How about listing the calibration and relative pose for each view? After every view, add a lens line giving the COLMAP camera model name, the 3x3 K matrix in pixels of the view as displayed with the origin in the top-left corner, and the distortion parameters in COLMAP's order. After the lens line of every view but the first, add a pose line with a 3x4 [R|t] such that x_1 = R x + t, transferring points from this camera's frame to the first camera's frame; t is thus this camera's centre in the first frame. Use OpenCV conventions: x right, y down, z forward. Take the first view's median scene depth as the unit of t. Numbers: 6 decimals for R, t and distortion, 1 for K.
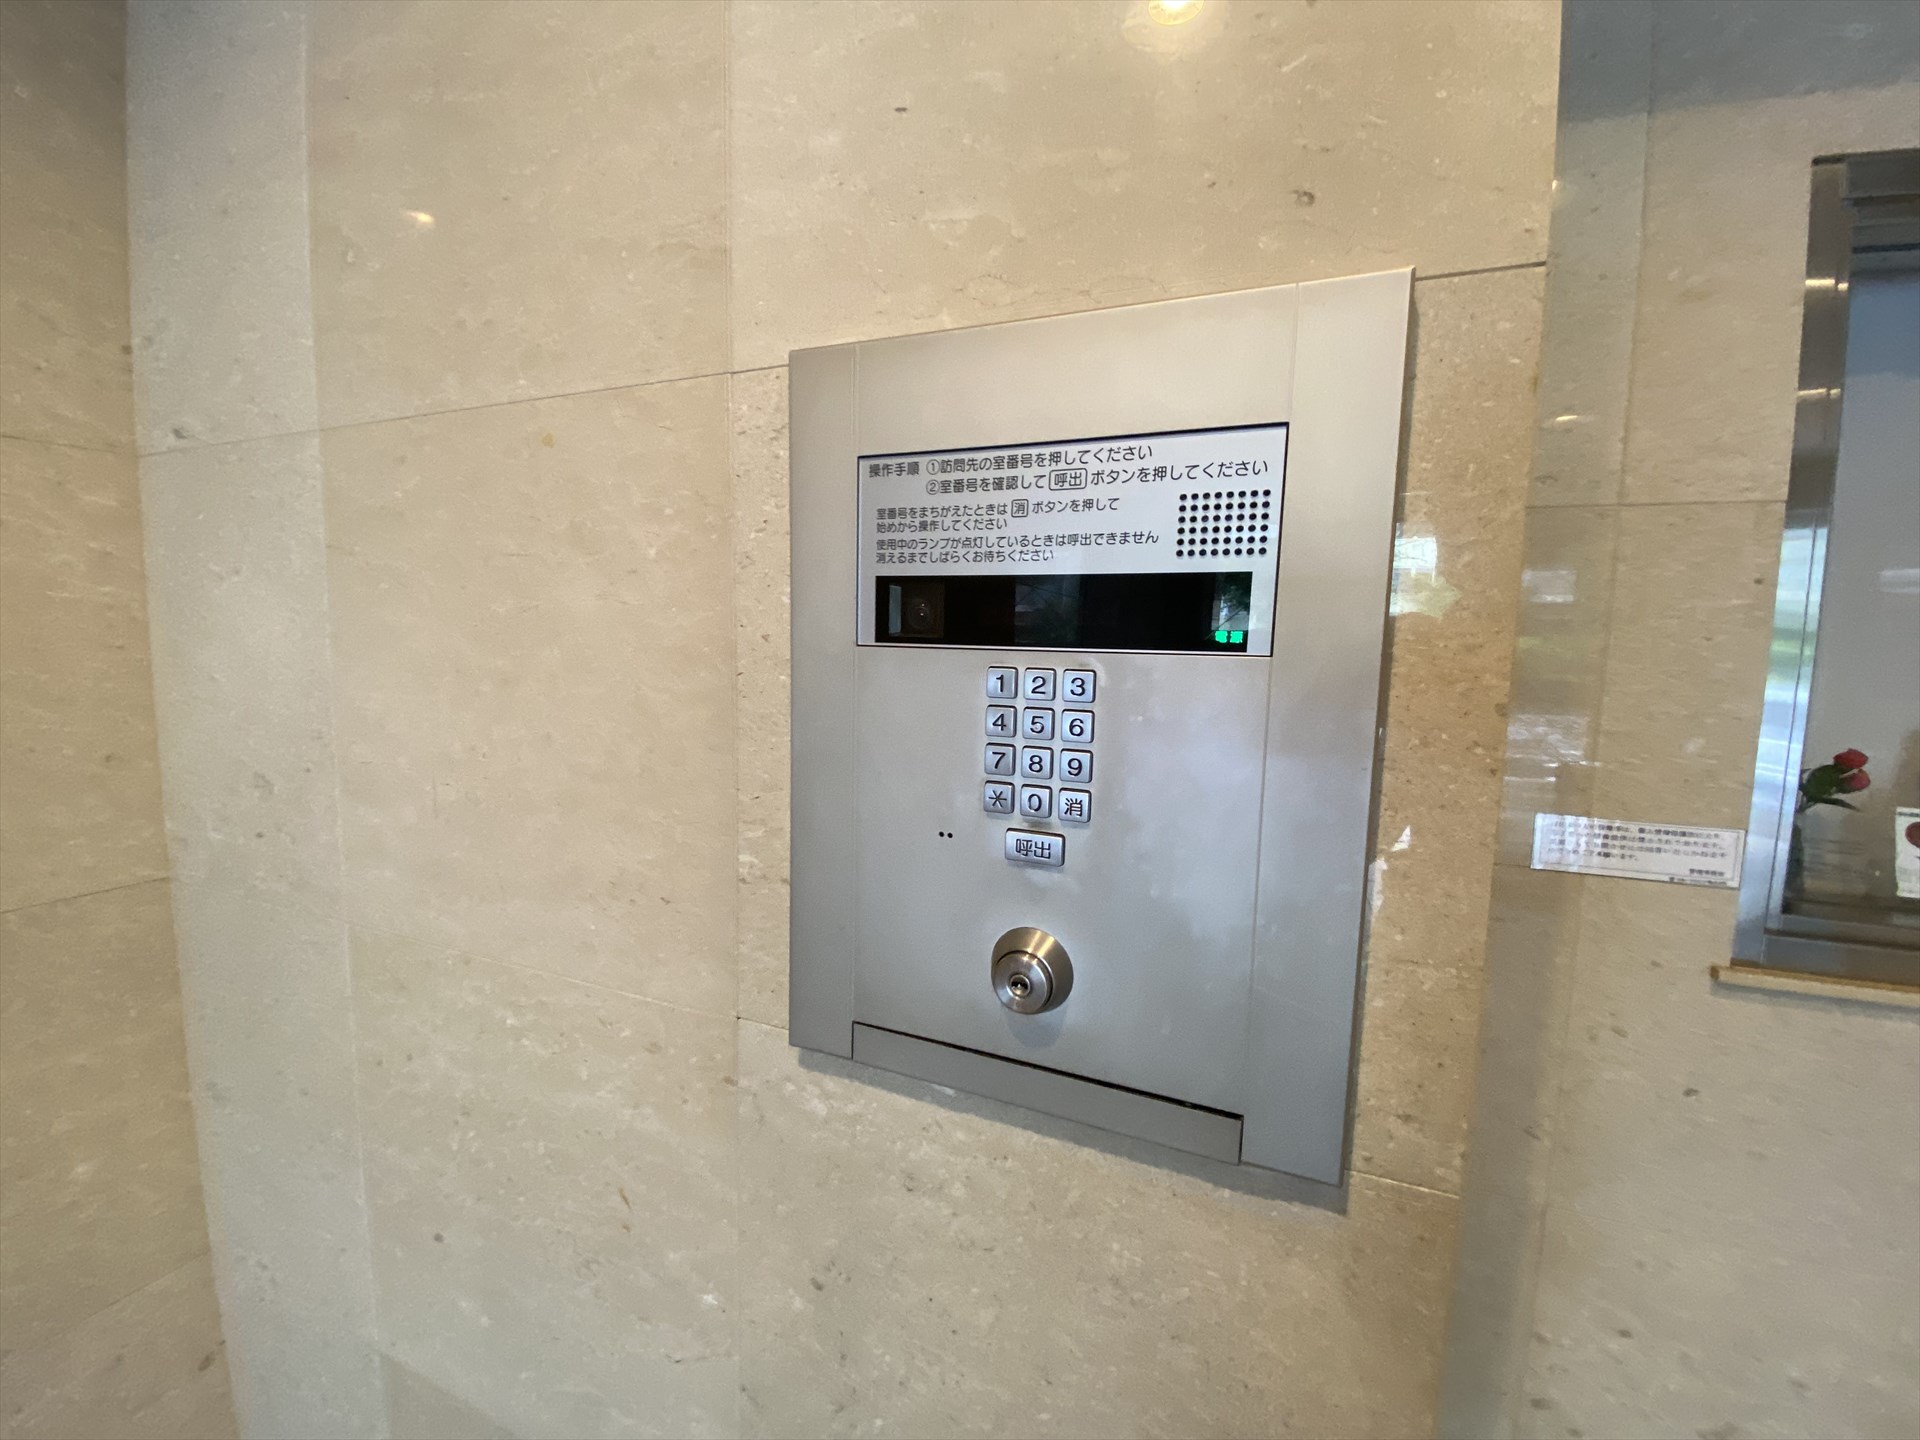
lens RADIAL K [[784.5, 0, 952.9], [0, 784.5, 717.3], [0, 0, 1]] dist [0.025003, -0.021589]
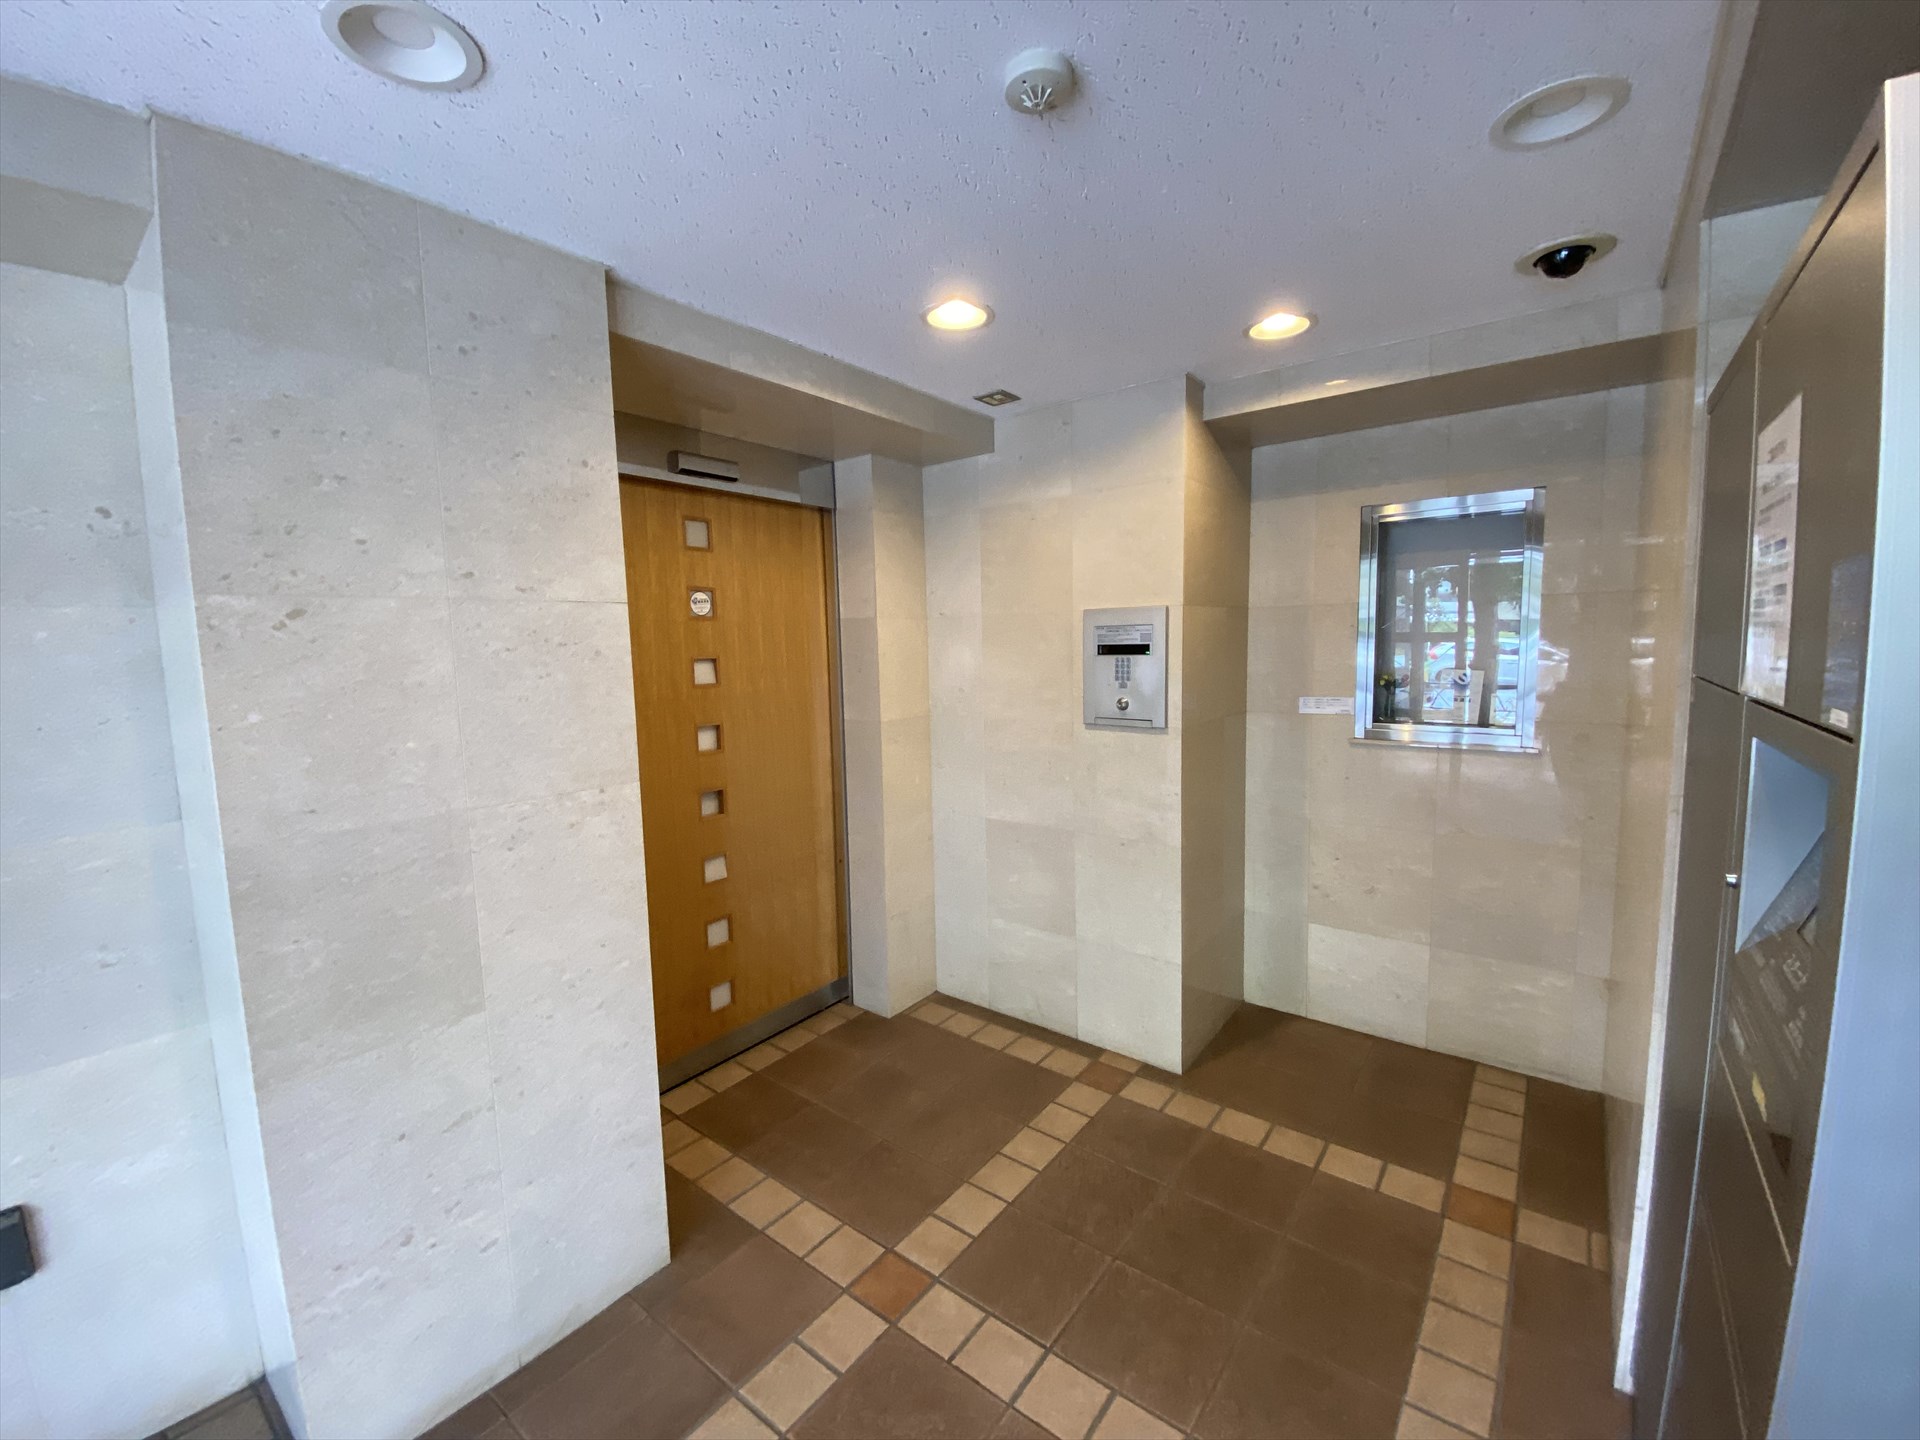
lens RADIAL K [[784.5, 0, 952.9], [0, 784.5, 717.3], [0, 0, 1]] dist [0.025003, -0.021589]
pose [[0.963238, -0.015759, -0.268187, 0.456251], [0.015632, 0.999874, -0.002611, 0.401045], [0.268194, -0.001677, 0.963363, -5.343115]]
